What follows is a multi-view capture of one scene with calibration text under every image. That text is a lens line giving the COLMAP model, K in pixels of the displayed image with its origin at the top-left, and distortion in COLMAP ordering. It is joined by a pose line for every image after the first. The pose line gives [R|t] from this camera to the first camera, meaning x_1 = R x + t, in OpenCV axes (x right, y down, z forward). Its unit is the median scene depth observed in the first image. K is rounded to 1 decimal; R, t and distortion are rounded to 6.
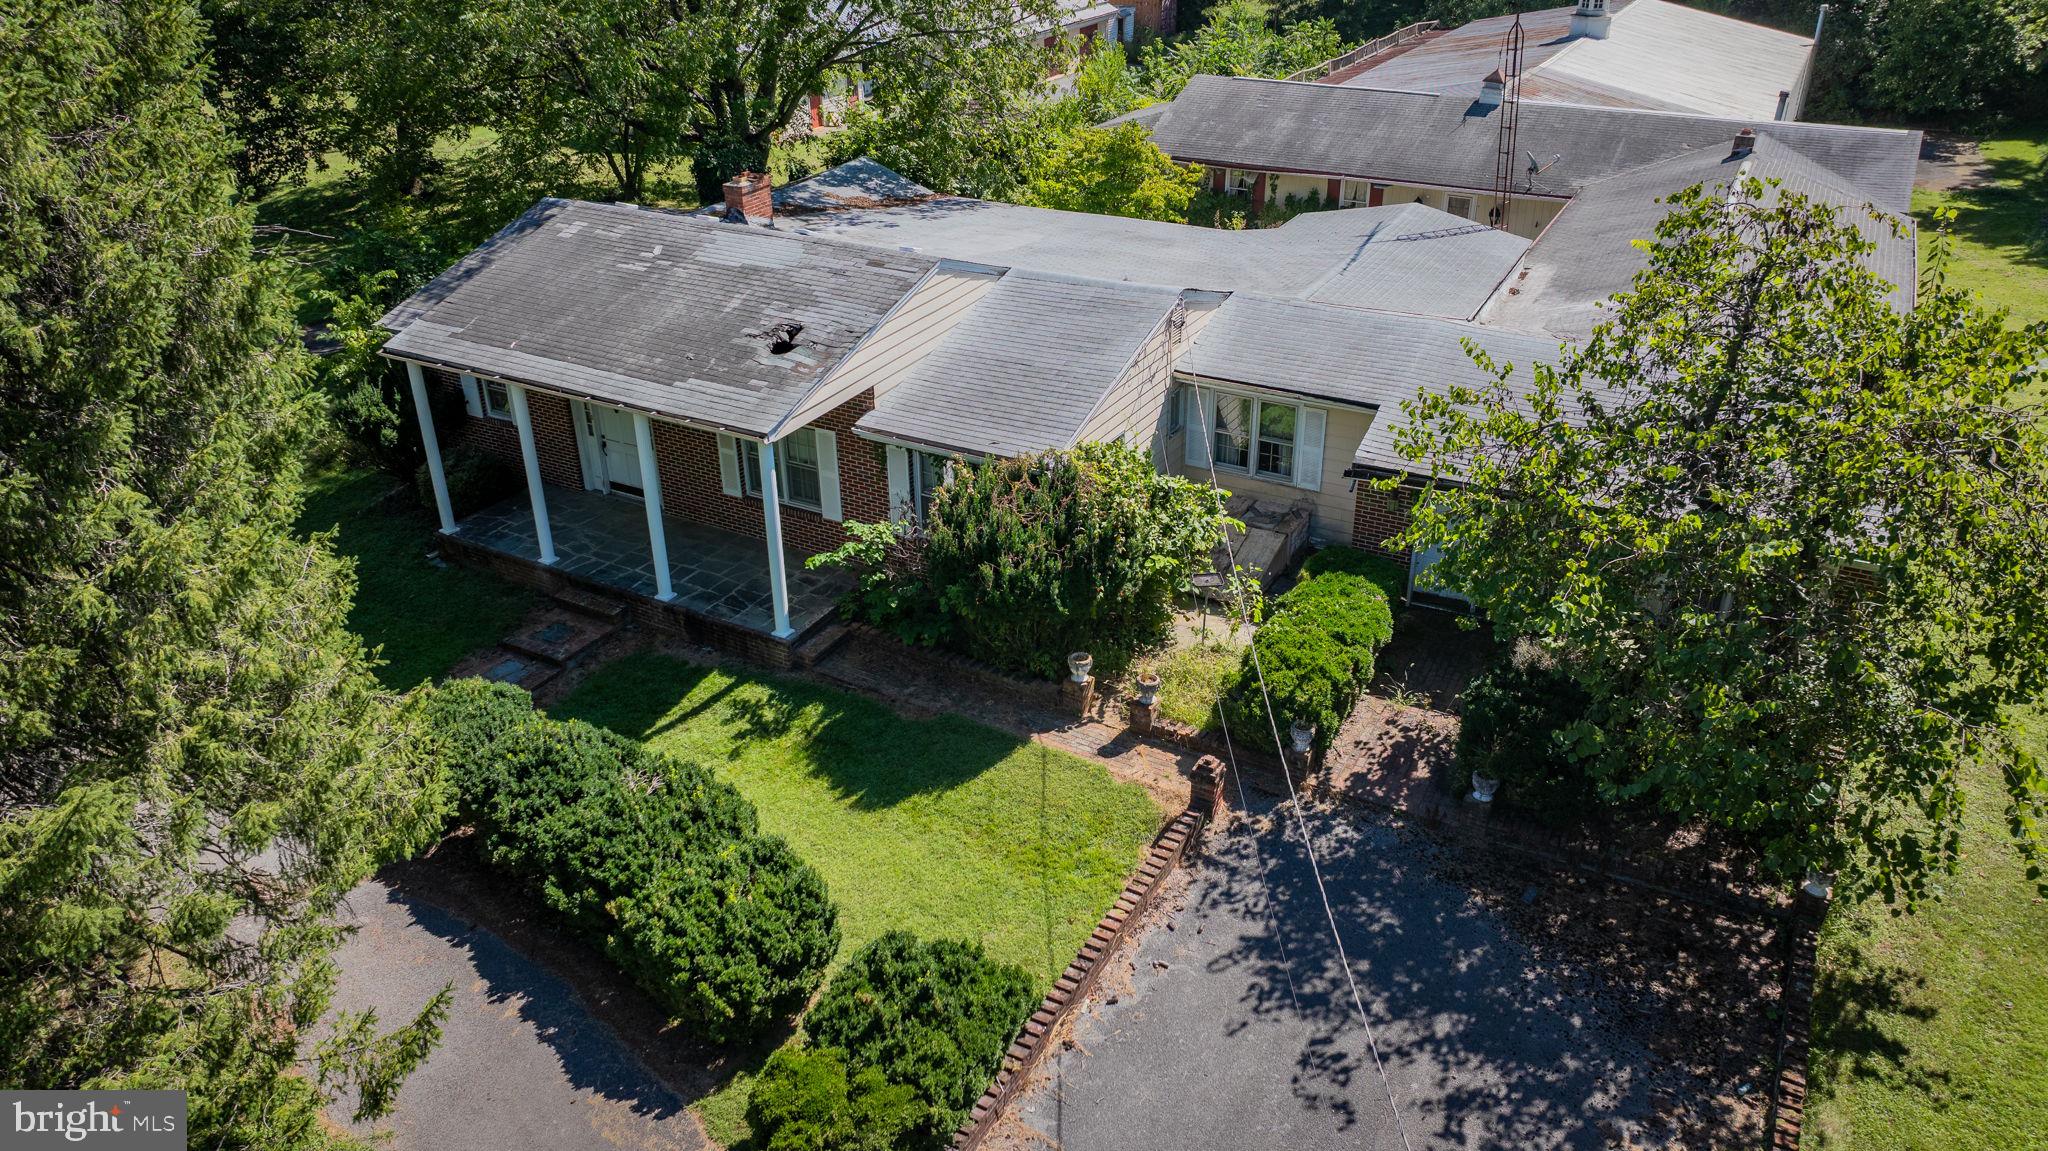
lens RADIAL K [[1433.9, 0, 1030.1], [0, 1433.9, 585.2], [0, 0, 1]] dist [-0.046603, 0.051420]
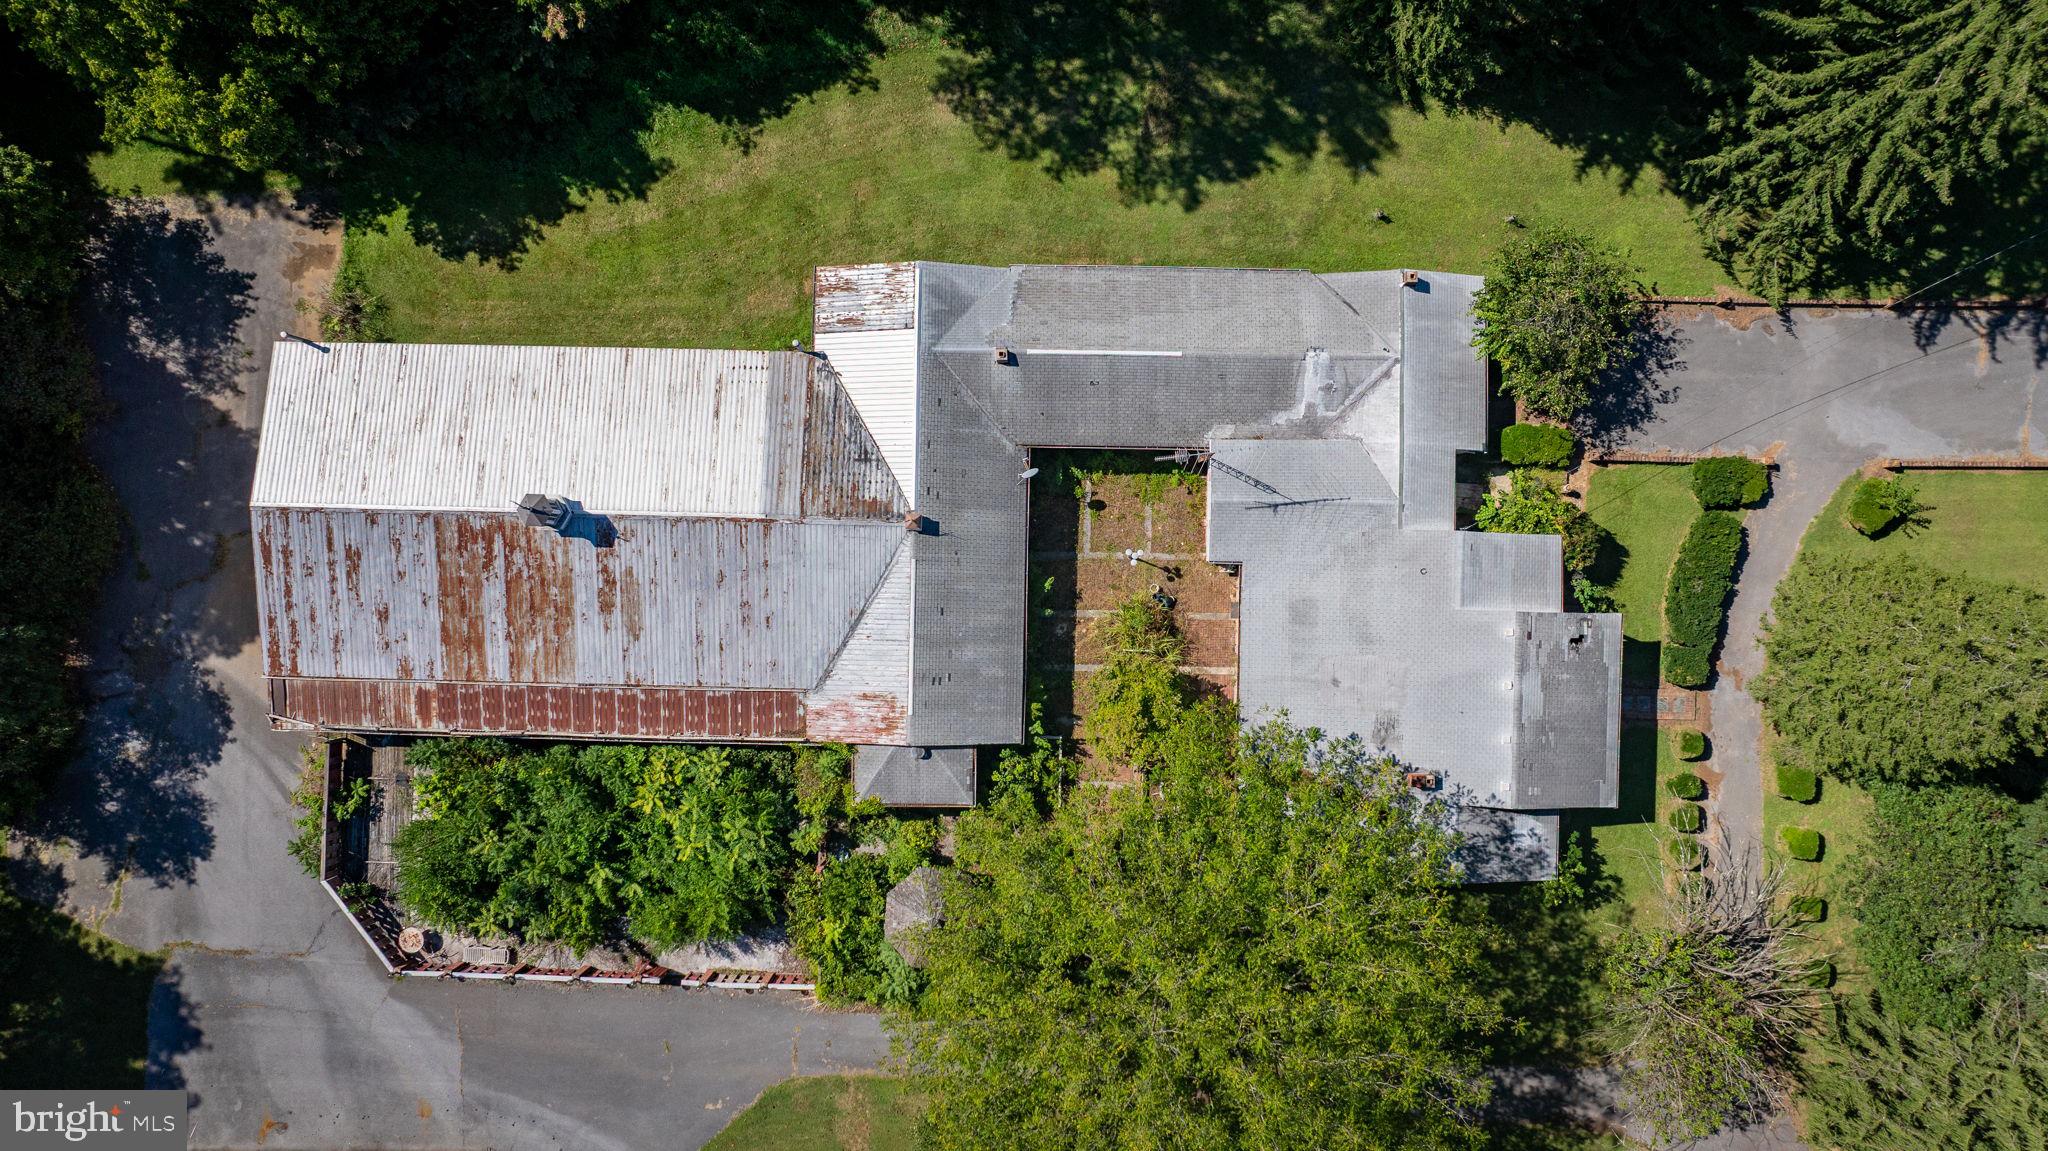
lens RADIAL K [[1433.9, 0, 1020.4], [0, 1433.9, 575.7], [0, 0, 1]] dist [-0.046603, 0.051420]
pose [[-0.463885, -0.885508, 0.026200, 0.393517], [0.433394, -0.201047, 0.878493, -3.280711], [-0.772645, 0.418875, 0.477037, 0.523796]]
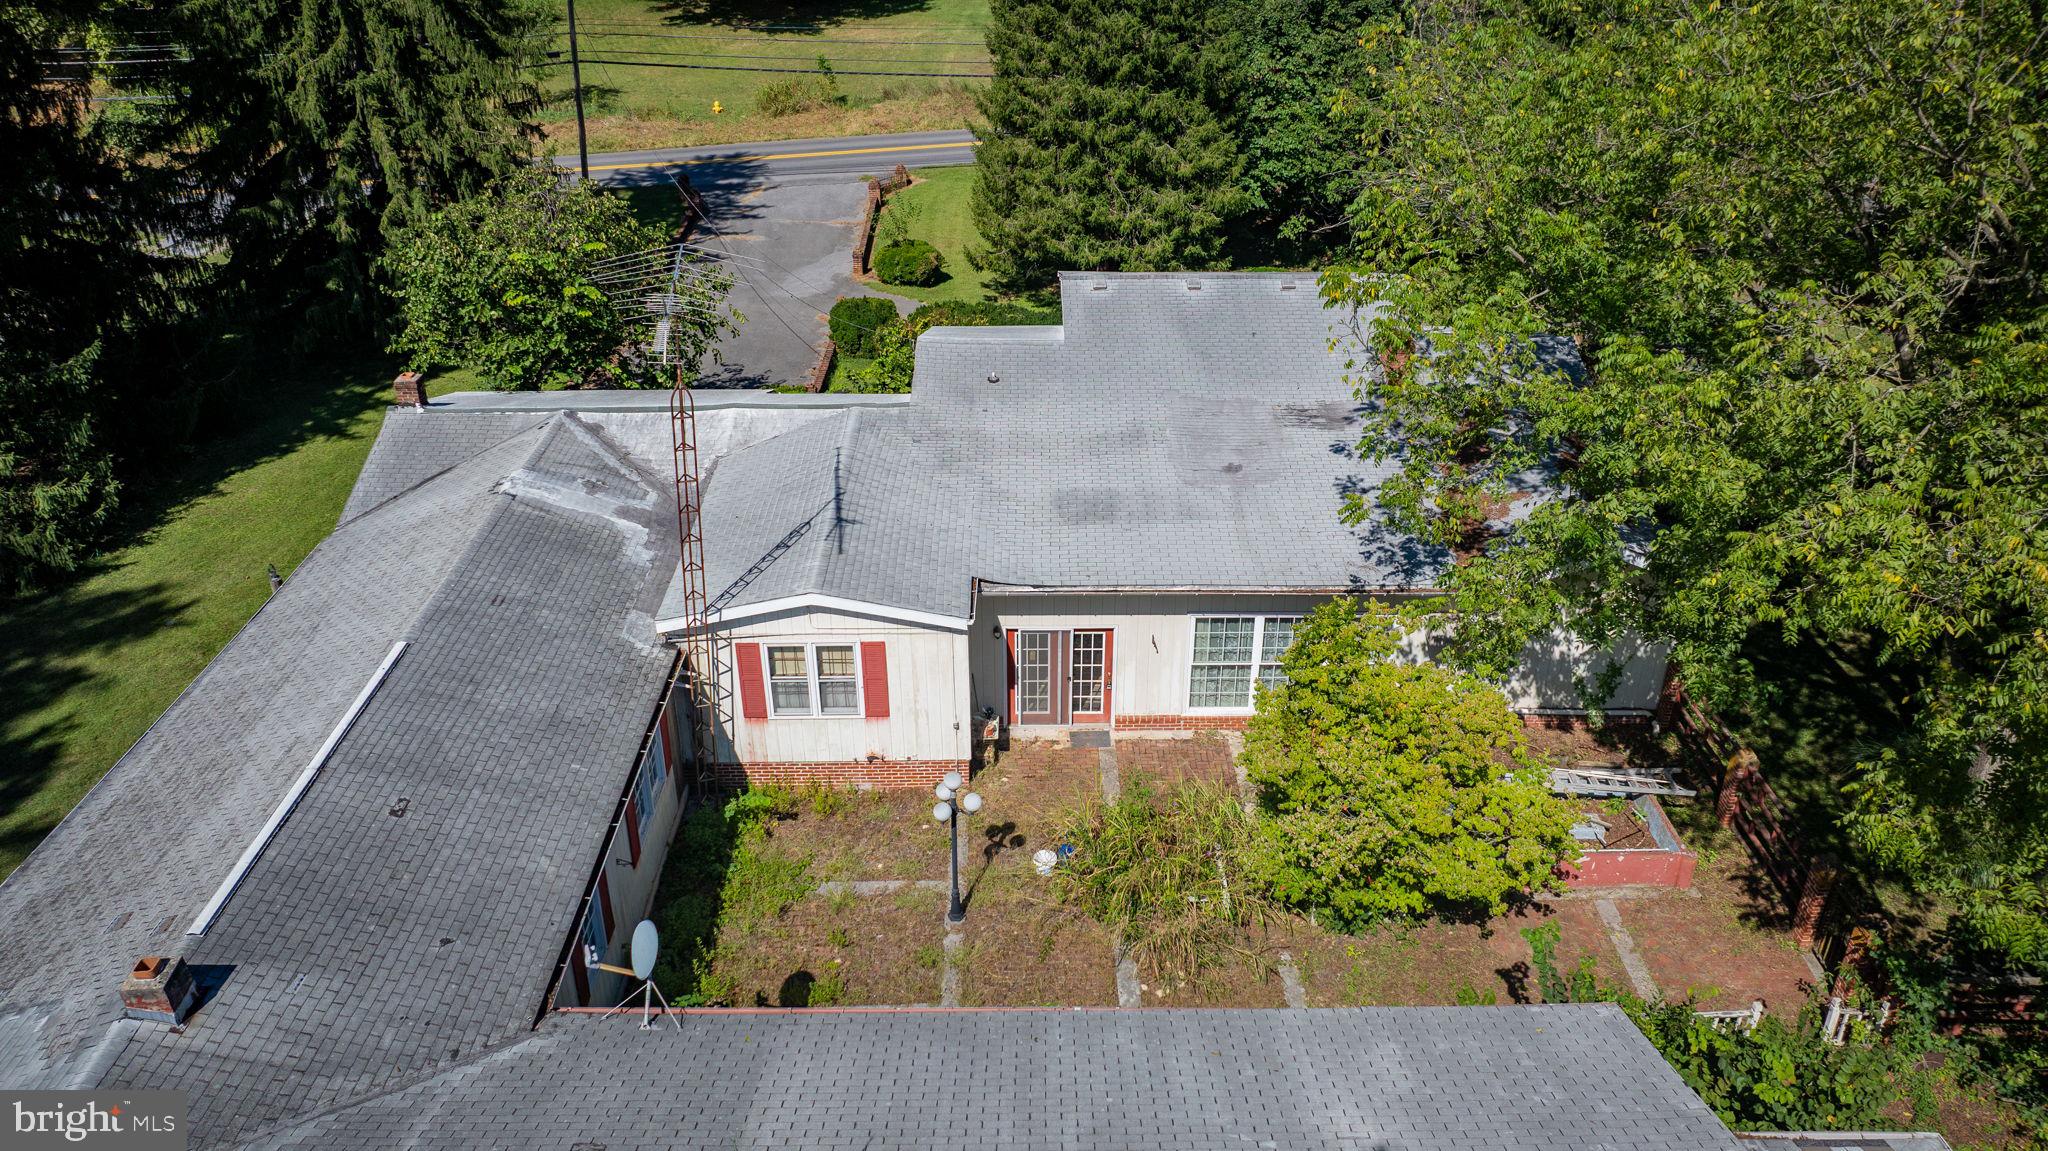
lens RADIAL K [[1433.9, 0, 1031.0], [0, 1433.9, 574.2], [0, 0, 1]] dist [-0.046603, 0.051420]
pose [[-0.871546, 0.249754, -0.421936, 0.759126], [-0.220513, 0.568943, 0.792261, -1.395574], [0.437928, 0.783535, -0.440786, 2.164866]]
